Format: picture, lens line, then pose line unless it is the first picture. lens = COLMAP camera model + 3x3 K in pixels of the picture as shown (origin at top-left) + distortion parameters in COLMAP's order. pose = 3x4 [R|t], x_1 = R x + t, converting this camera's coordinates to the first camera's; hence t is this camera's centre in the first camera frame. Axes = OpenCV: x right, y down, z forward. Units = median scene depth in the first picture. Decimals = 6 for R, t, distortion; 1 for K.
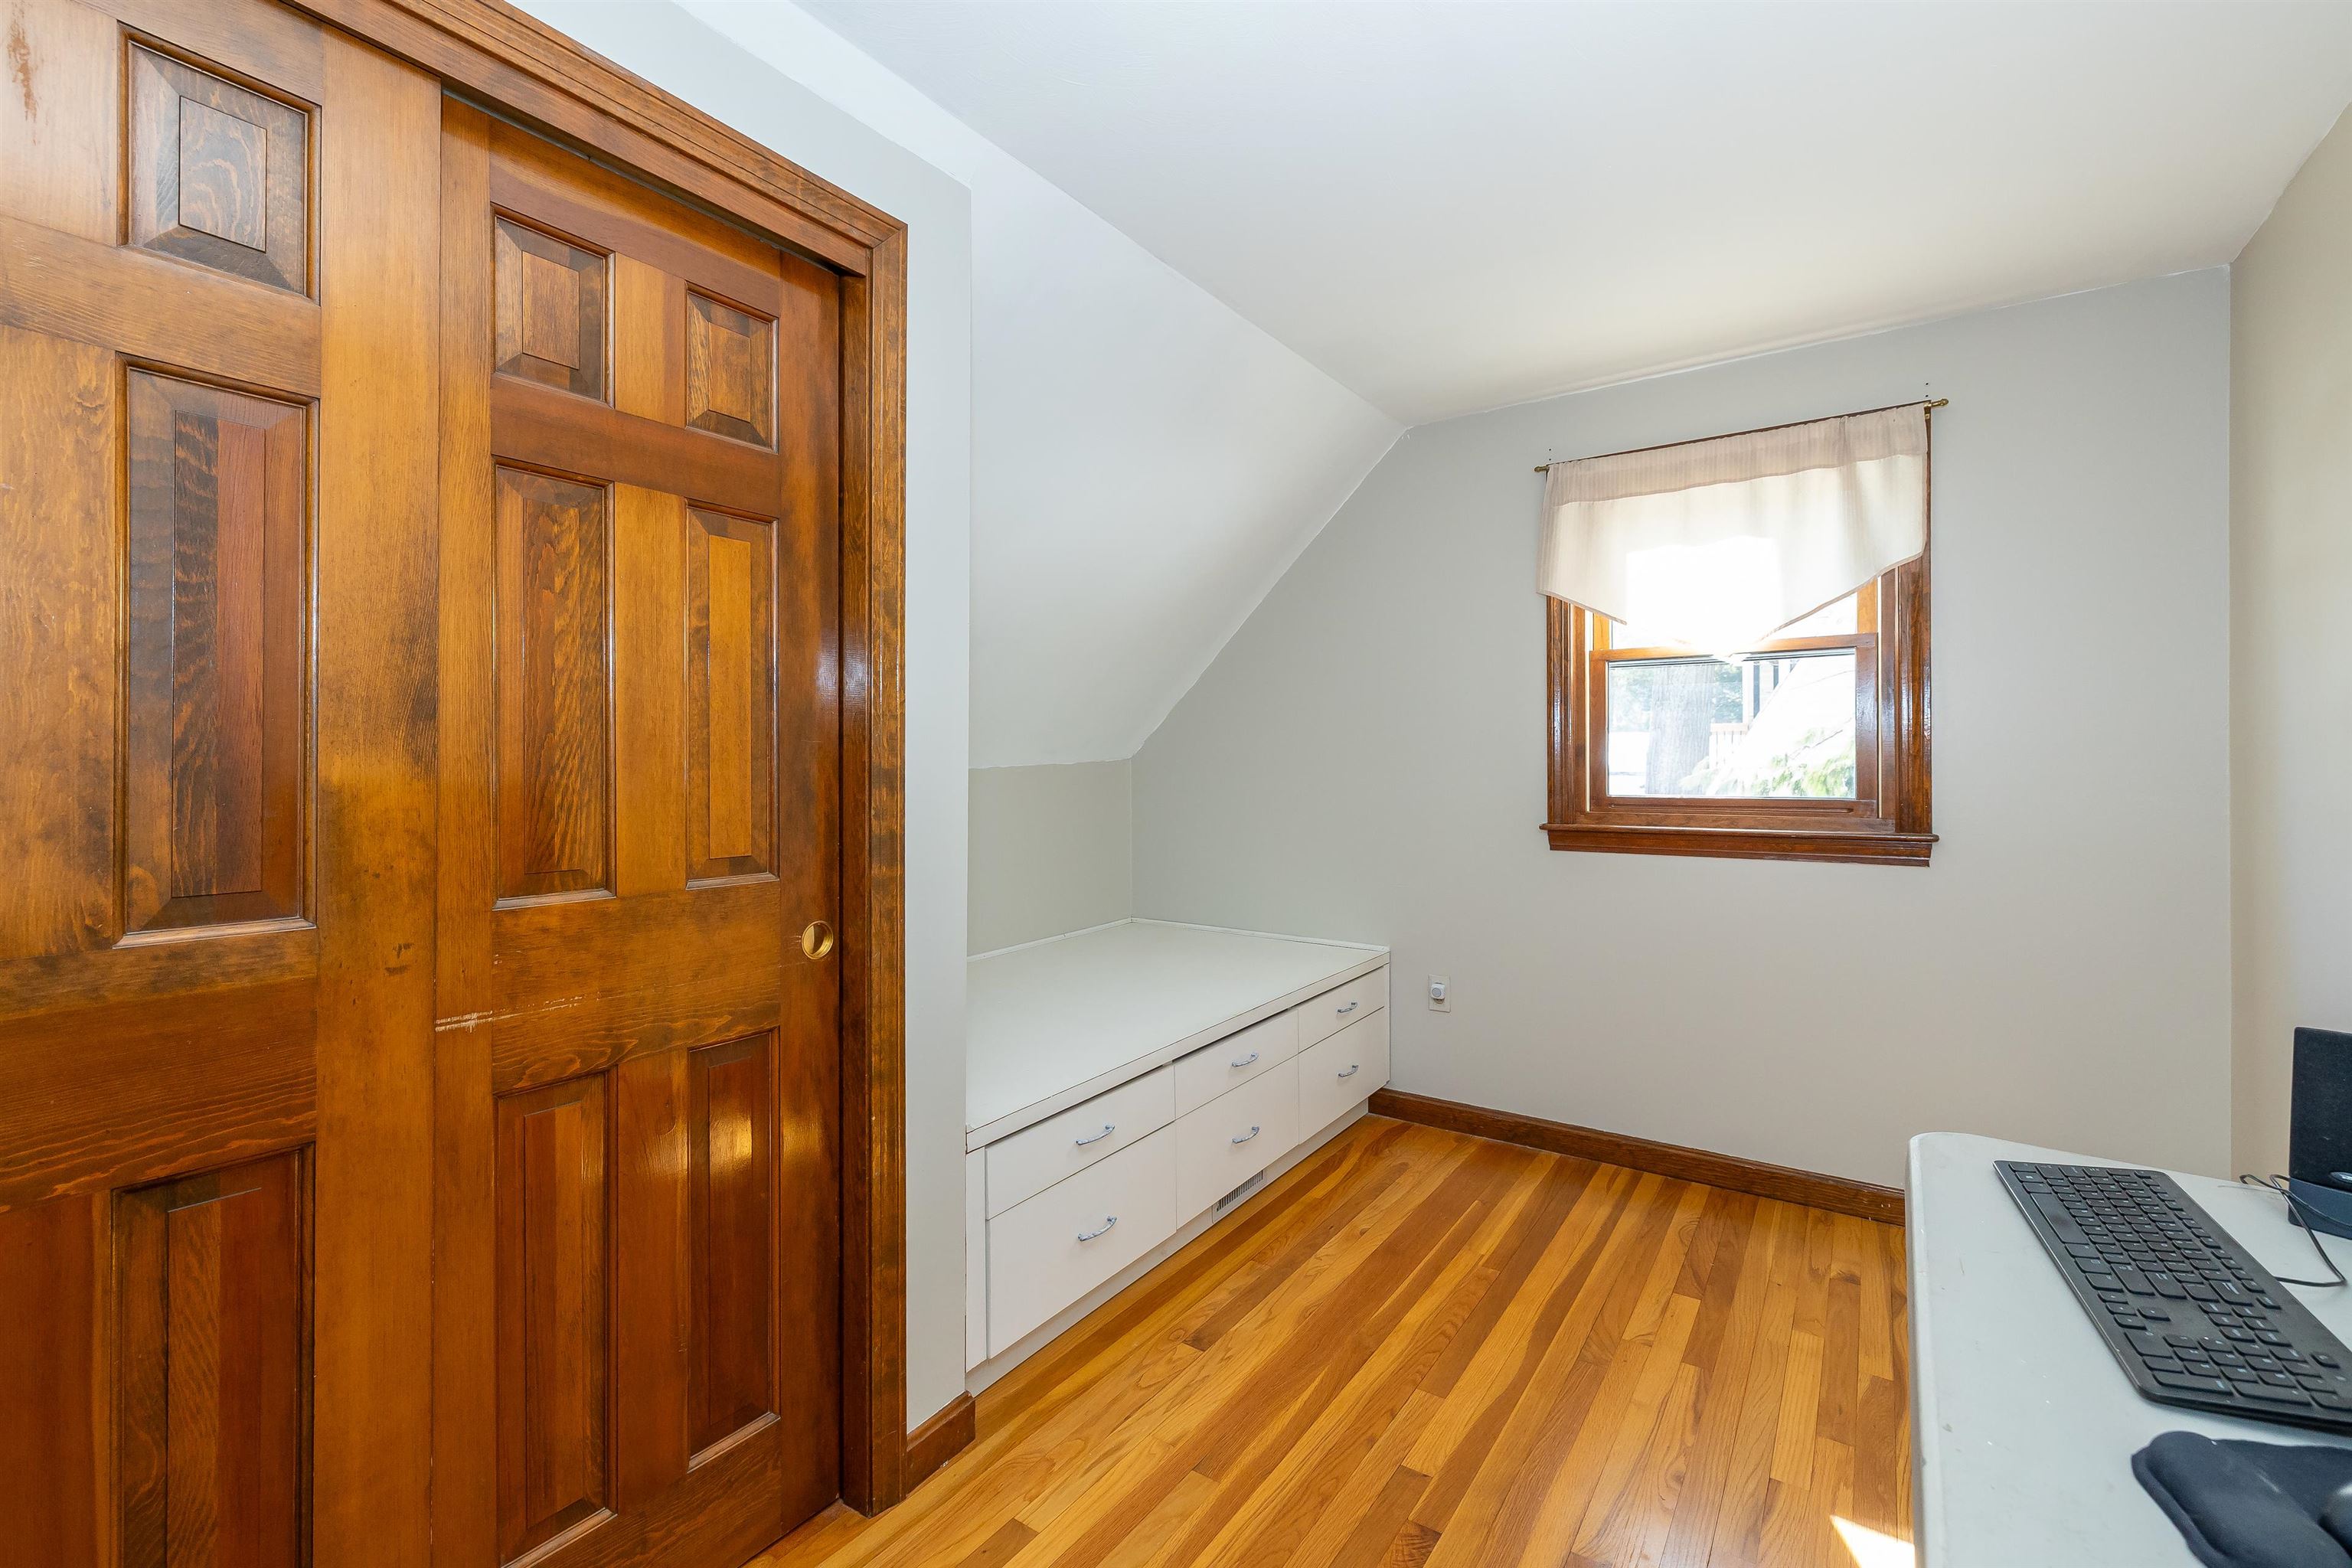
lens RADIAL K [[1058.8, 0, 1180.8], [0, 1058.8, 774.0], [0, 0, 1]] dist [-0.009339, 0.000679]
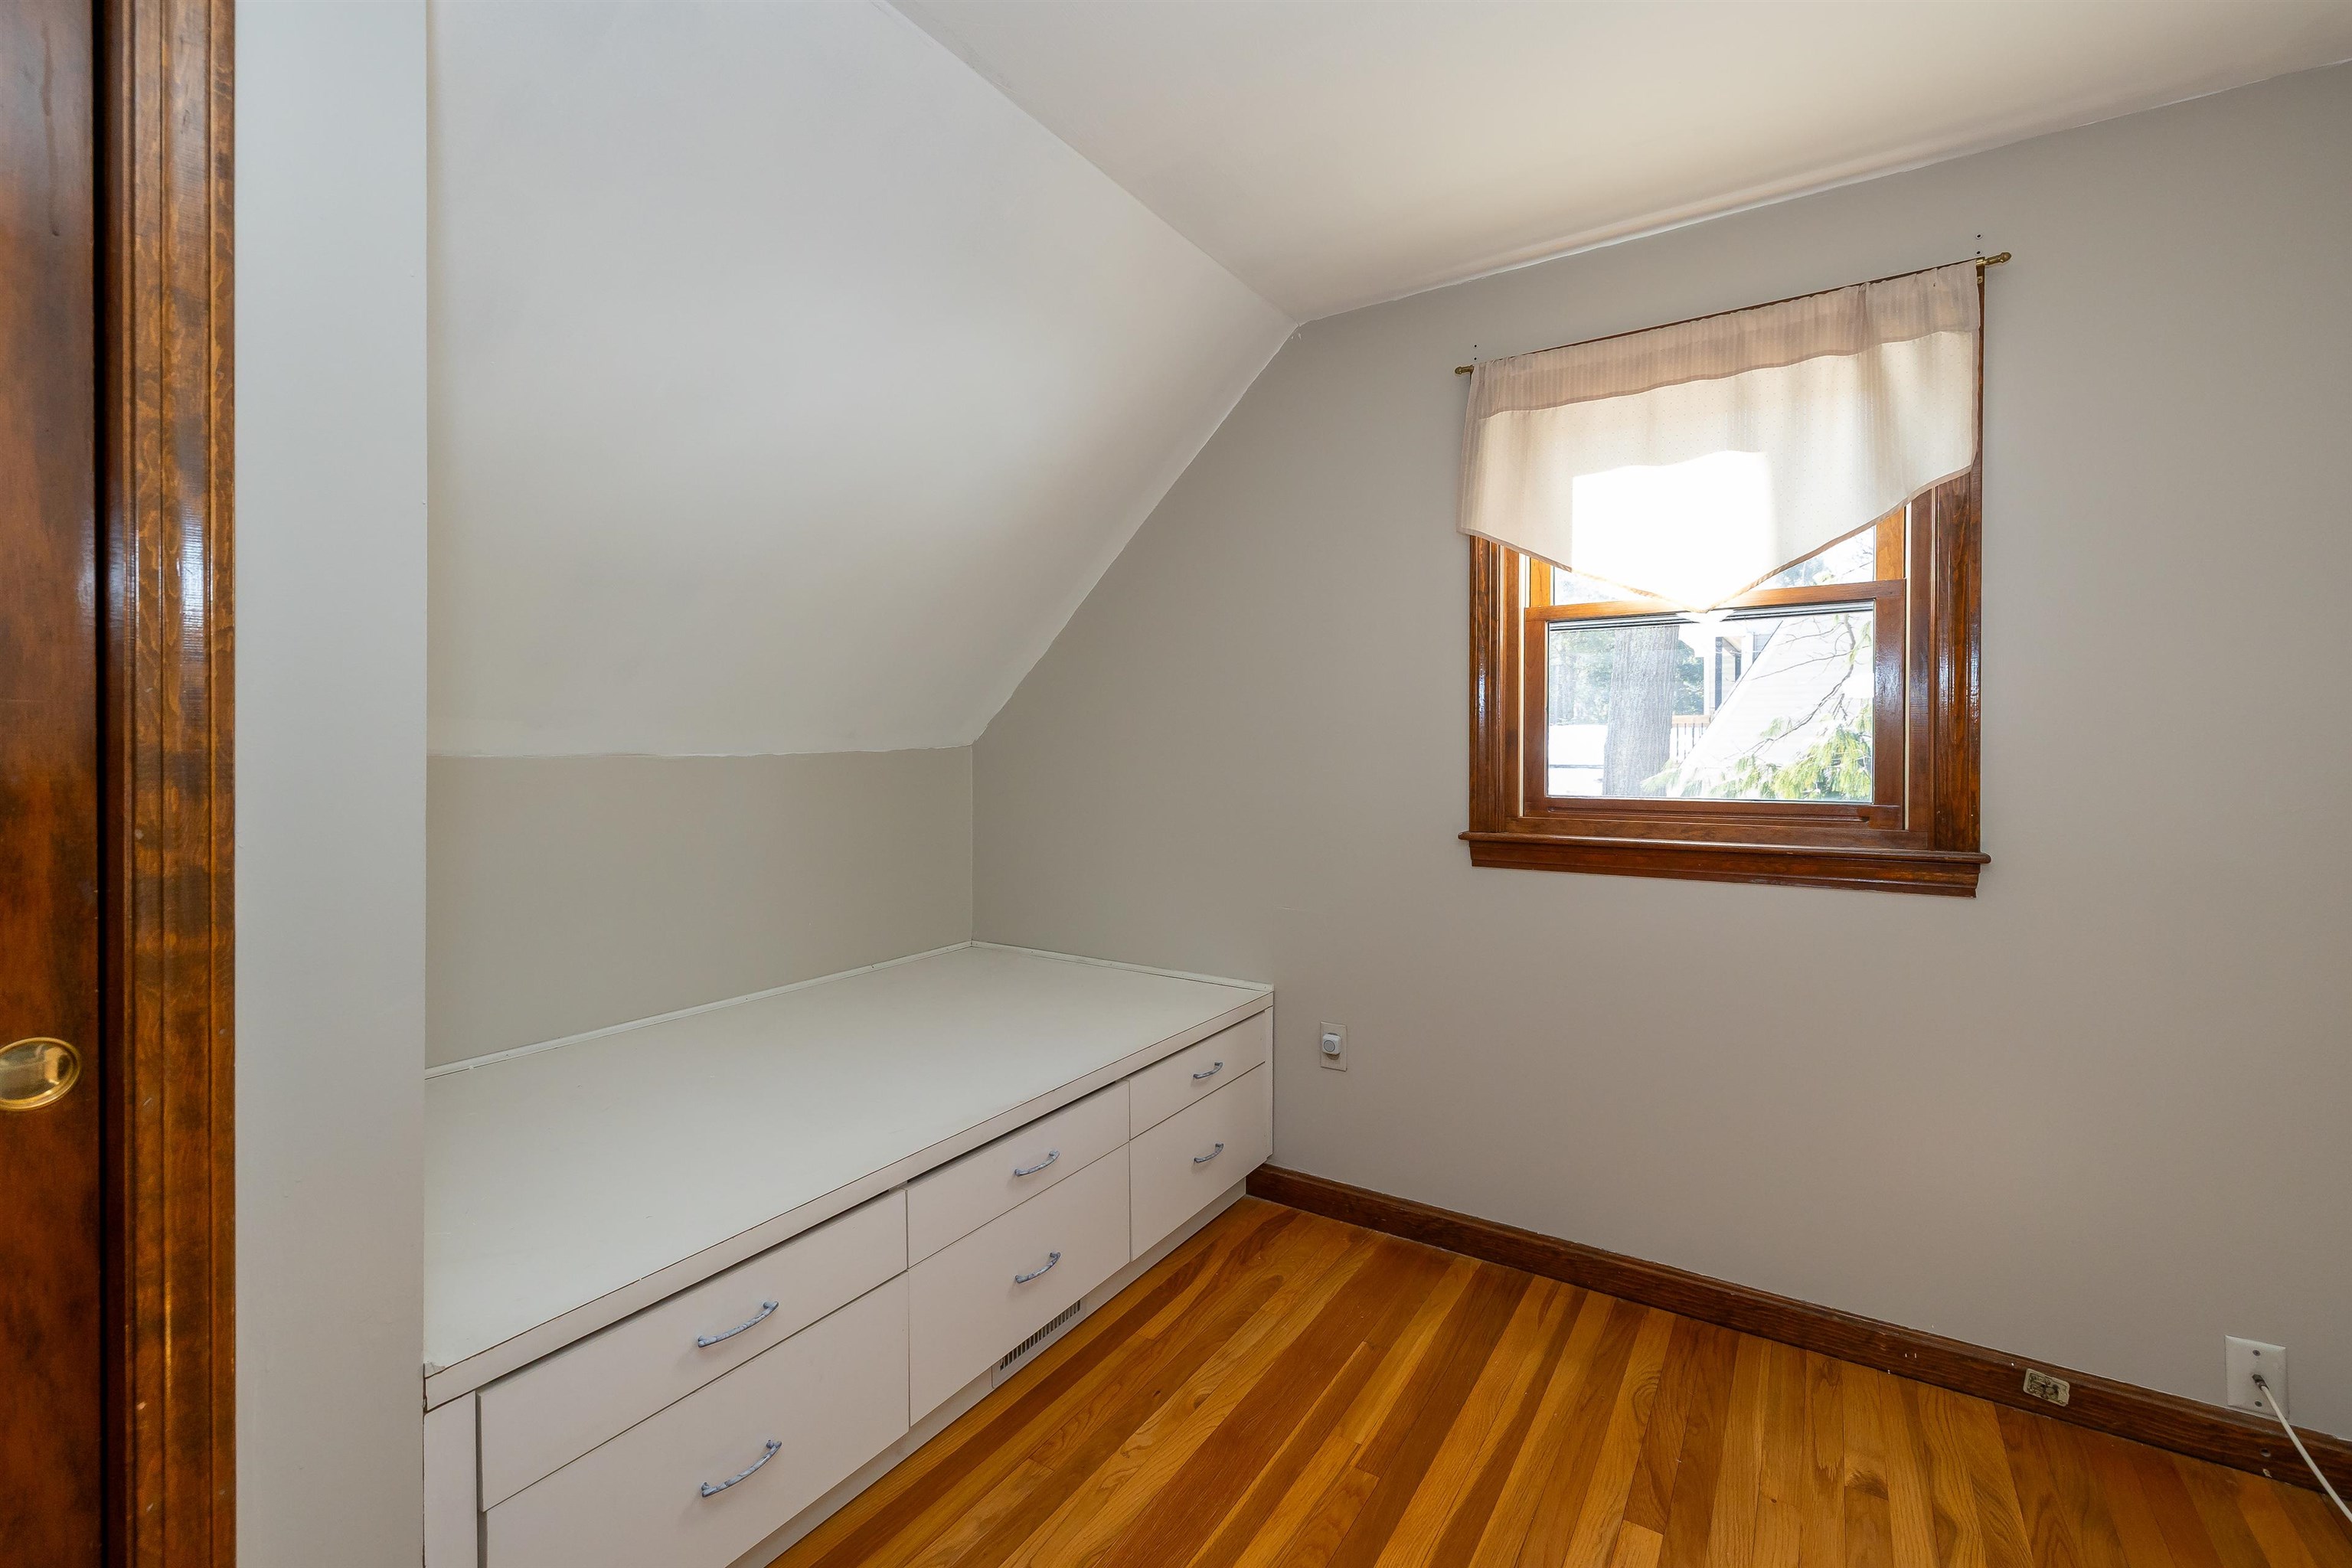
lens RADIAL K [[1058.8, 0, 1170.5], [0, 1058.8, 769.8], [0, 0, 1]] dist [-0.009339, 0.000679]
pose [[0.999708, 0.005482, 0.023552, 0.129503], [-0.005607, 0.999971, 0.005236, -0.001296], [-0.023522, -0.005367, 0.999709, 0.274314]]
